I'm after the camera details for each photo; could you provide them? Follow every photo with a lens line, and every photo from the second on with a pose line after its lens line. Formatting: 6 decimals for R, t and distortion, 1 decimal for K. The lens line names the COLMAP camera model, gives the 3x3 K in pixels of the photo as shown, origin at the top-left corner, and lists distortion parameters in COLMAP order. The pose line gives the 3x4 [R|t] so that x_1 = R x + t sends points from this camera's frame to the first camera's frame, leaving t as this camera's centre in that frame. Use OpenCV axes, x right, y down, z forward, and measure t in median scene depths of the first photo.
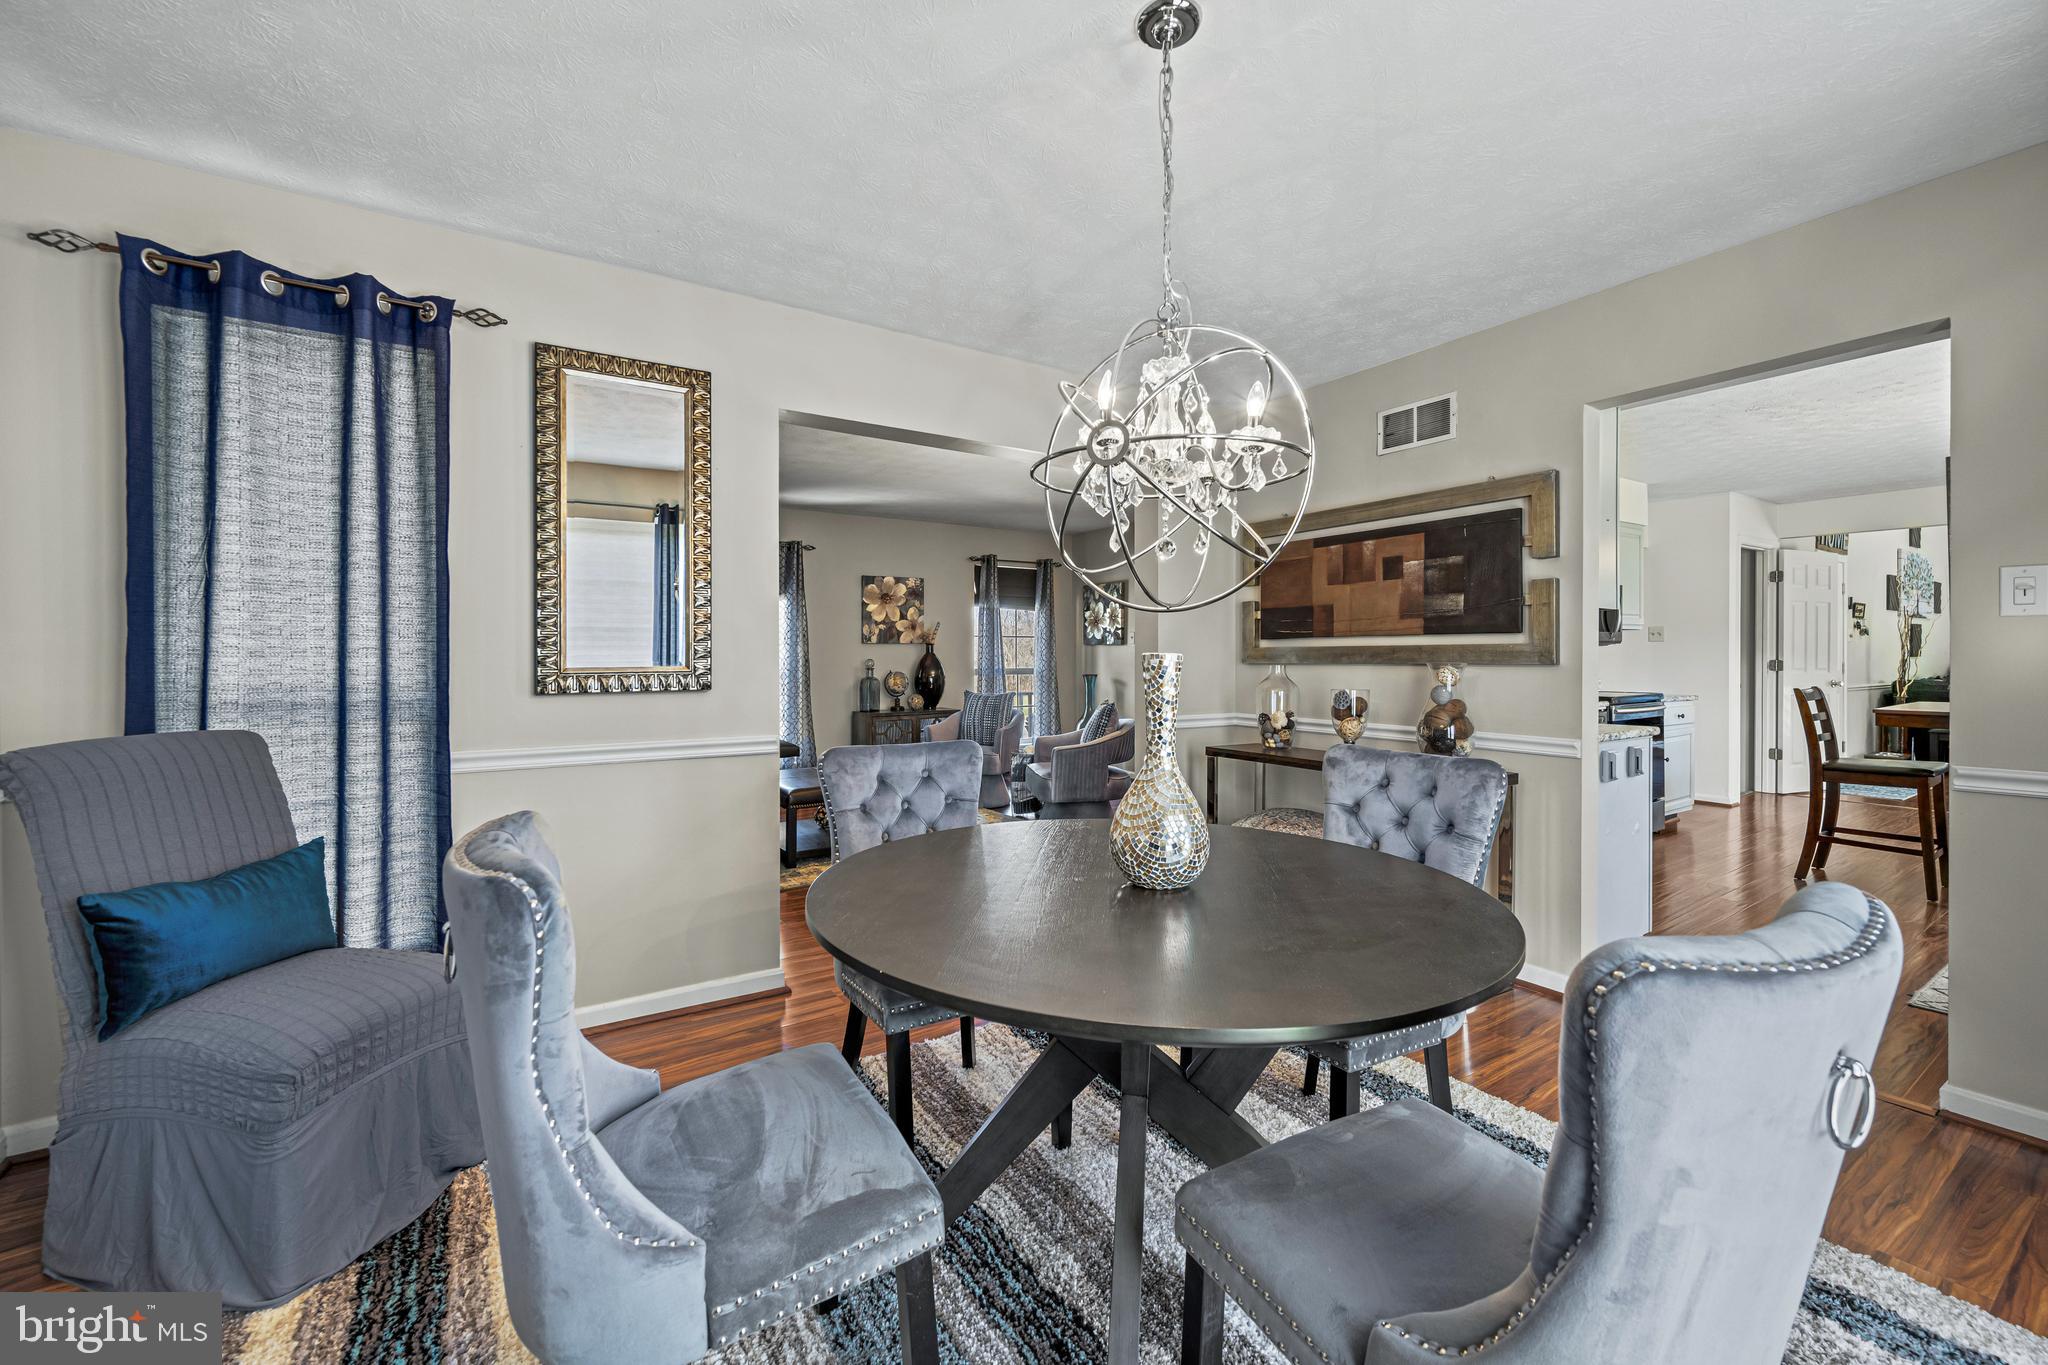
lens RADIAL K [[818.2, 0, 1030.0], [0, 818.2, 665.8], [0, 0, 1]] dist [-0.000628, 0.001030]
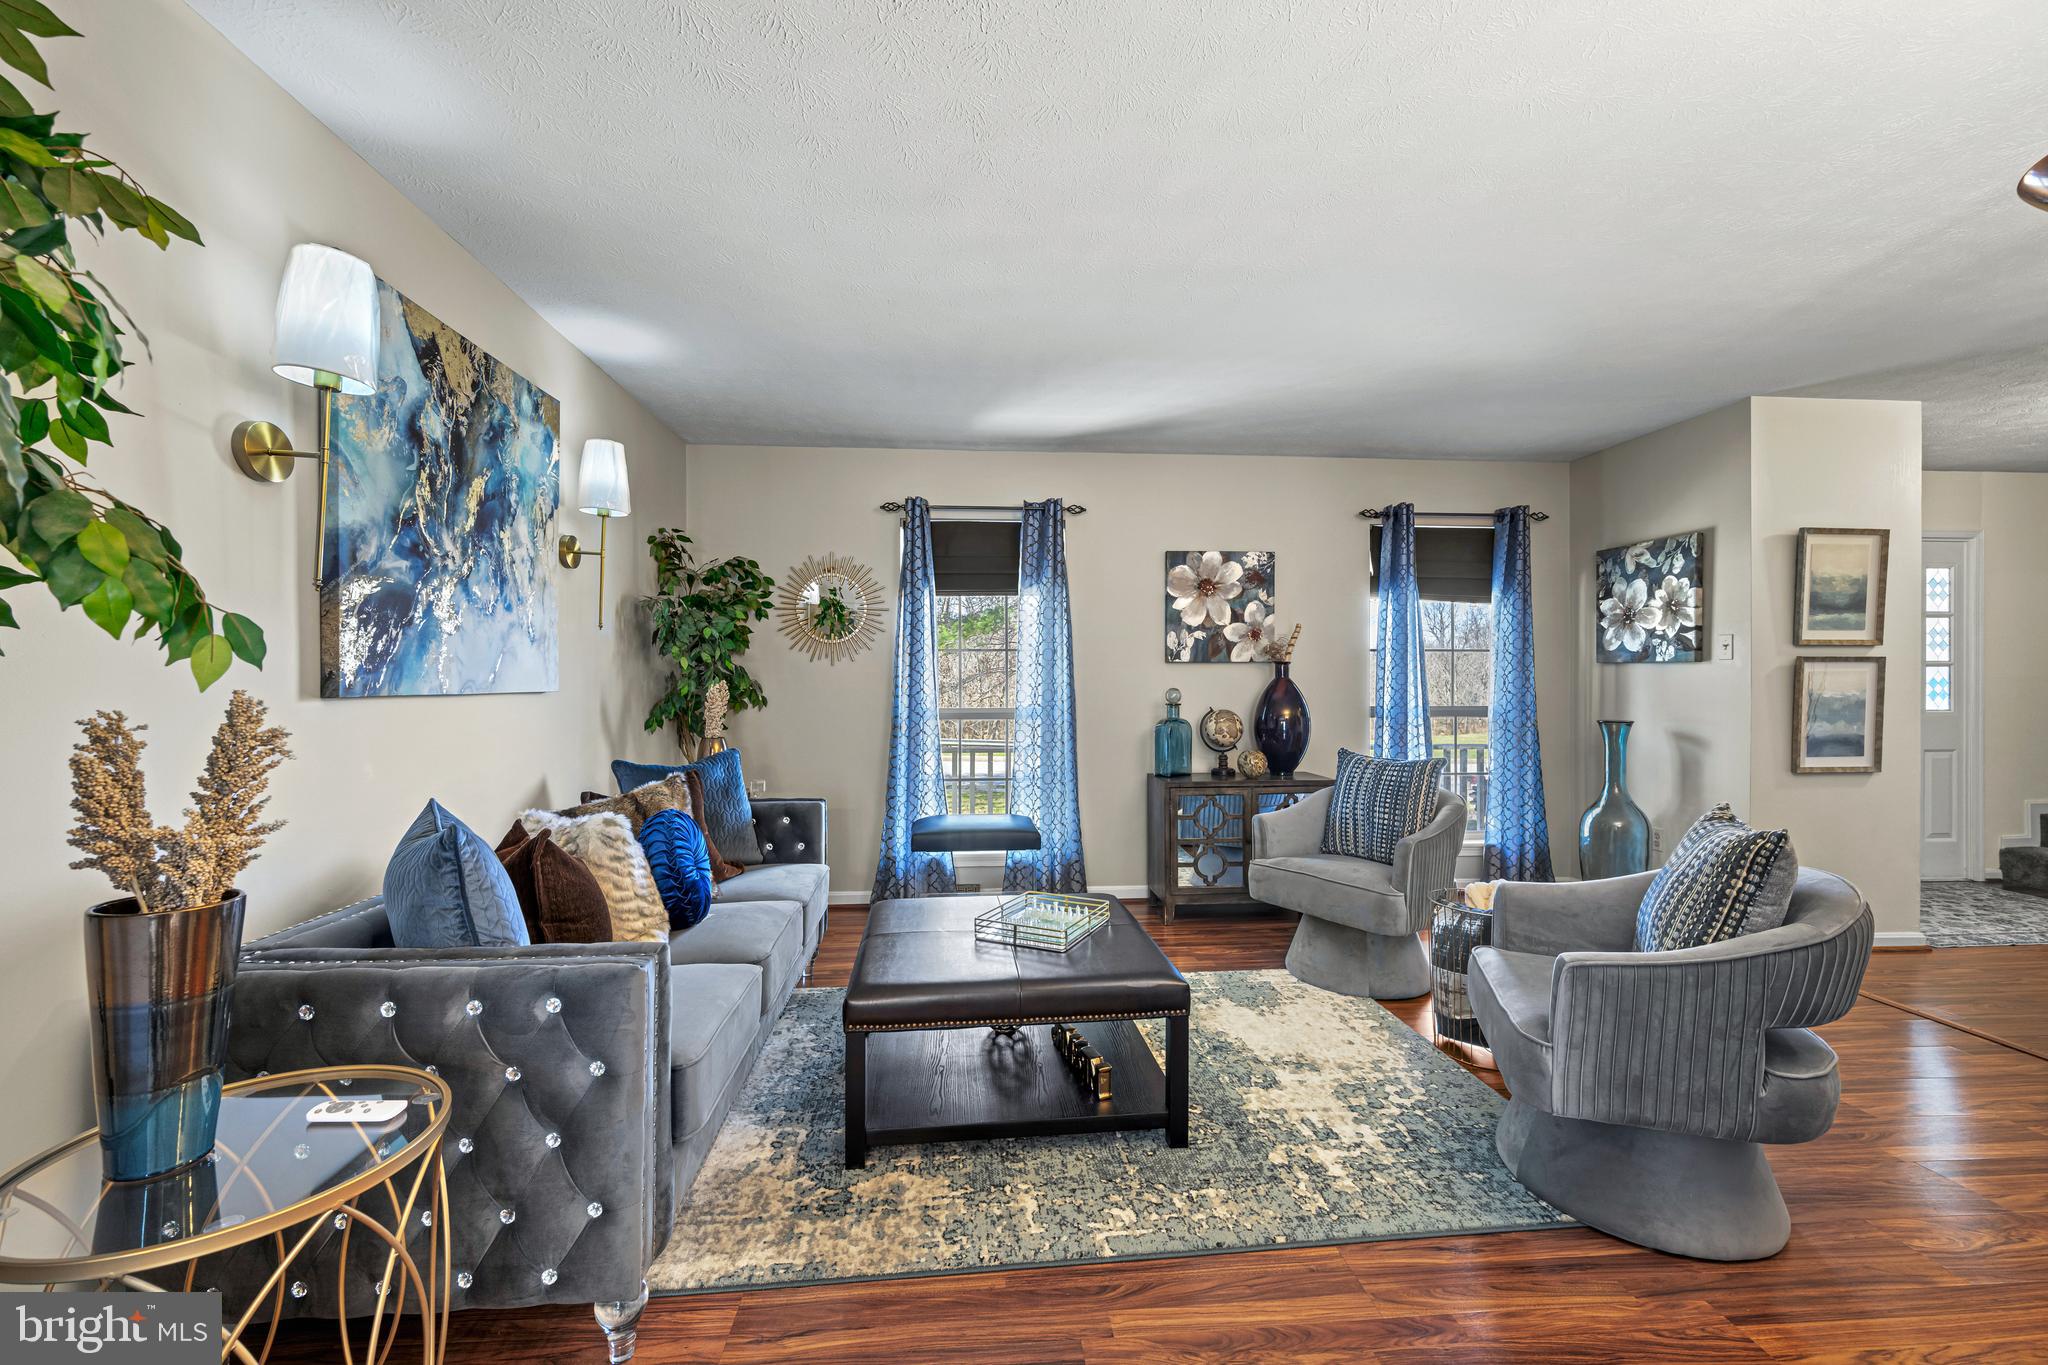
lens RADIAL K [[818.2, 0, 1027.2], [0, 818.2, 689.0], [0, 0, 1]] dist [-0.000628, 0.001030]
pose [[0.874878, 0.003218, -0.484333, -0.000354], [-0.009116, 0.999910, -0.009824, -0.000813], [0.484258, 0.013010, 0.874828, 0.404922]]
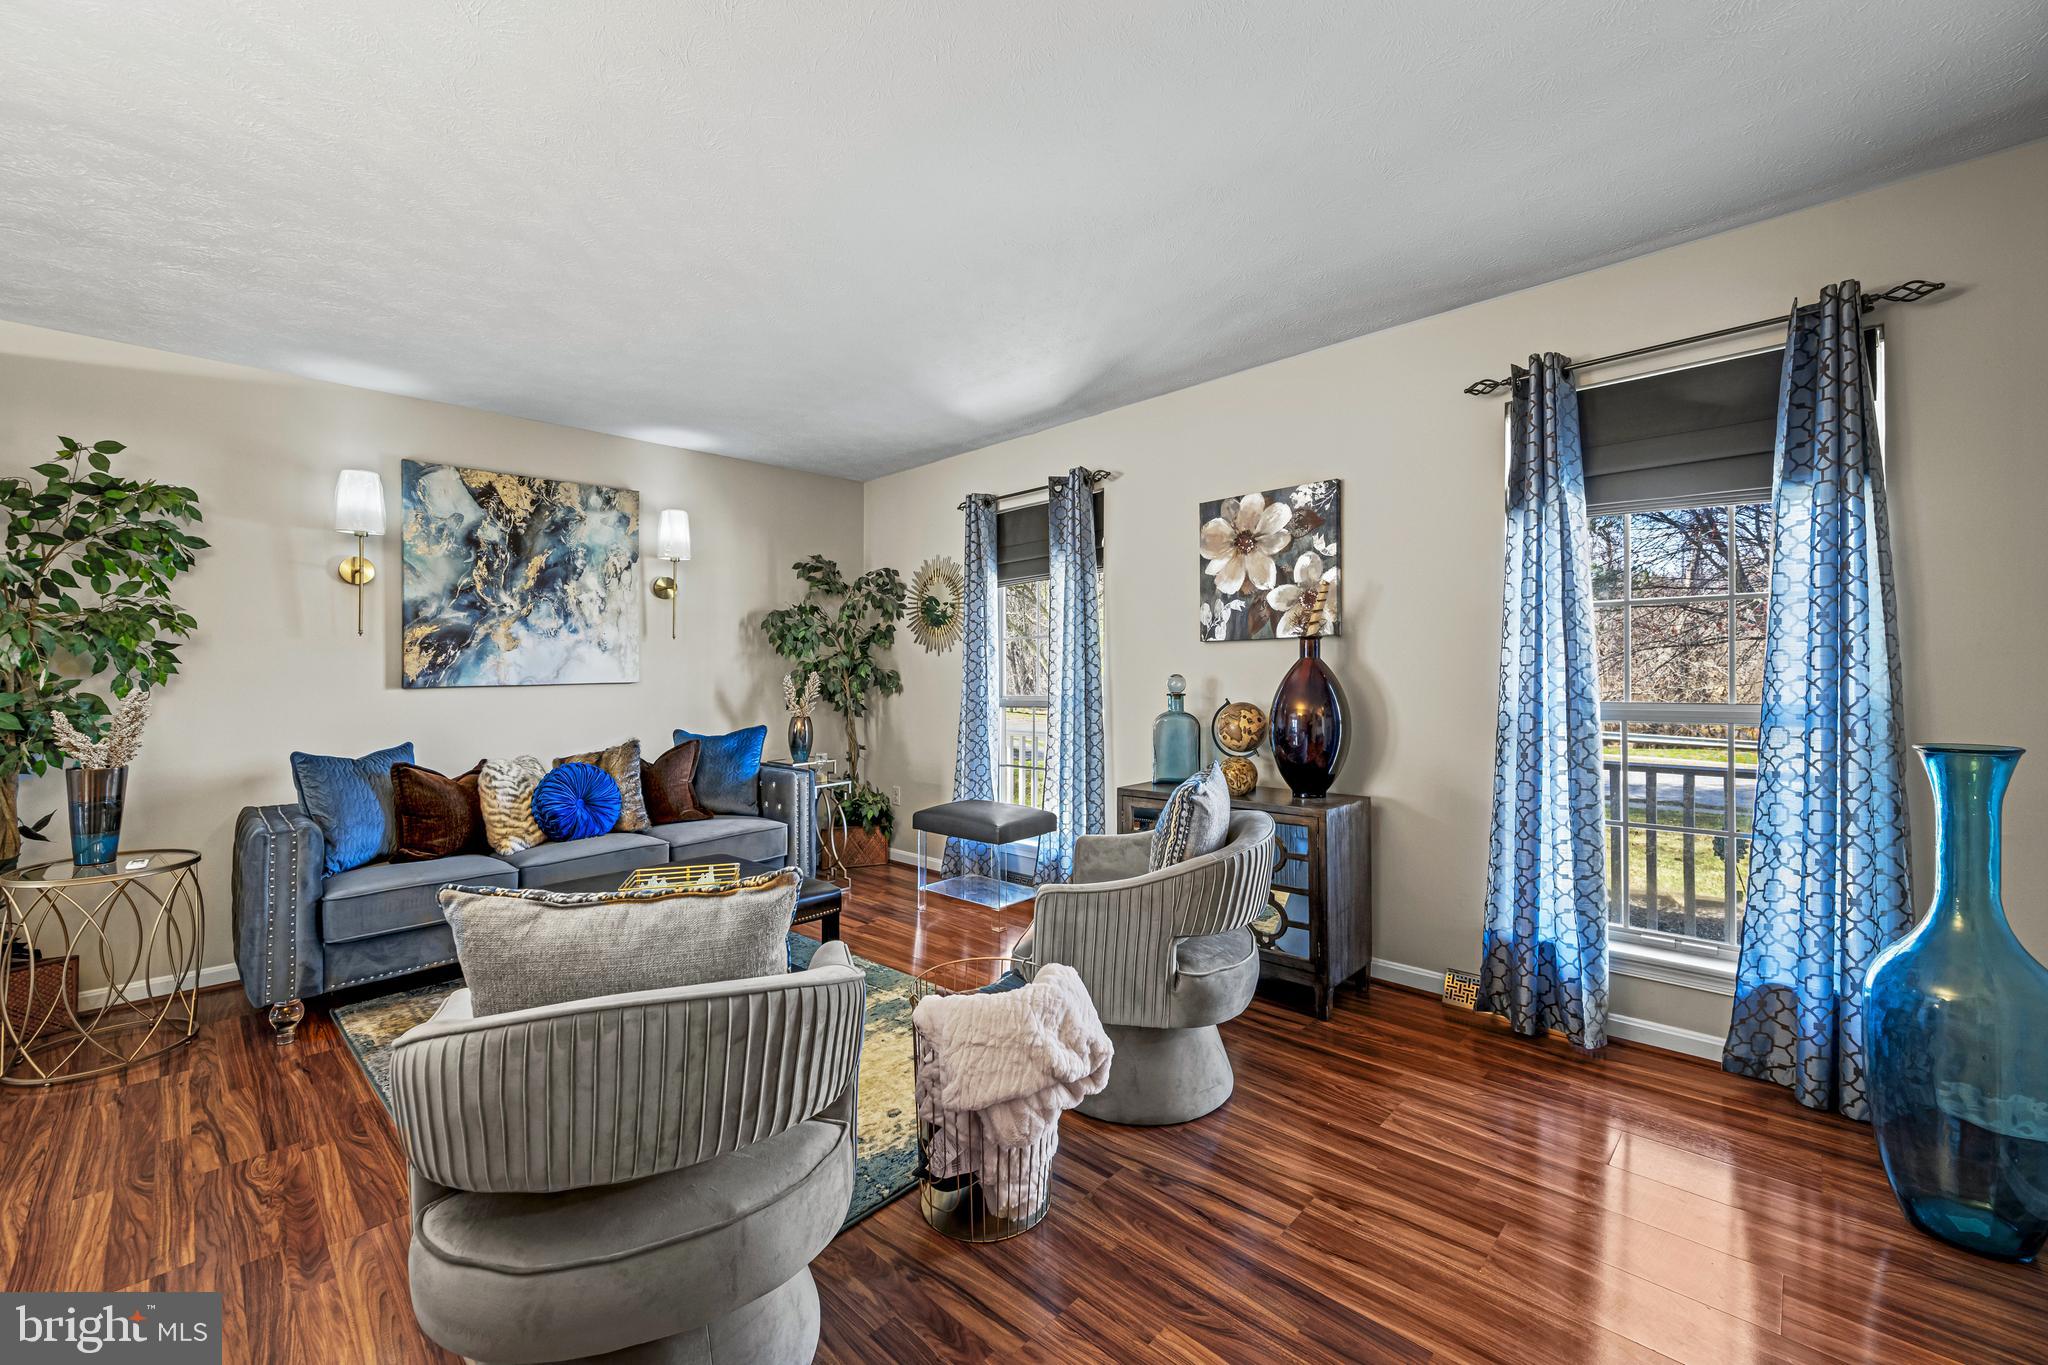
lens RADIAL K [[818.2, 0, 1006.4], [0, 818.2, 670.5], [0, 0, 1]] dist [-0.000628, 0.001030]
pose [[0.211832, -0.003808, -0.977299, 0.240100], [-0.002884, 0.999986, -0.004521, -0.007748], [0.977302, 0.003777, 0.211818, 0.757549]]
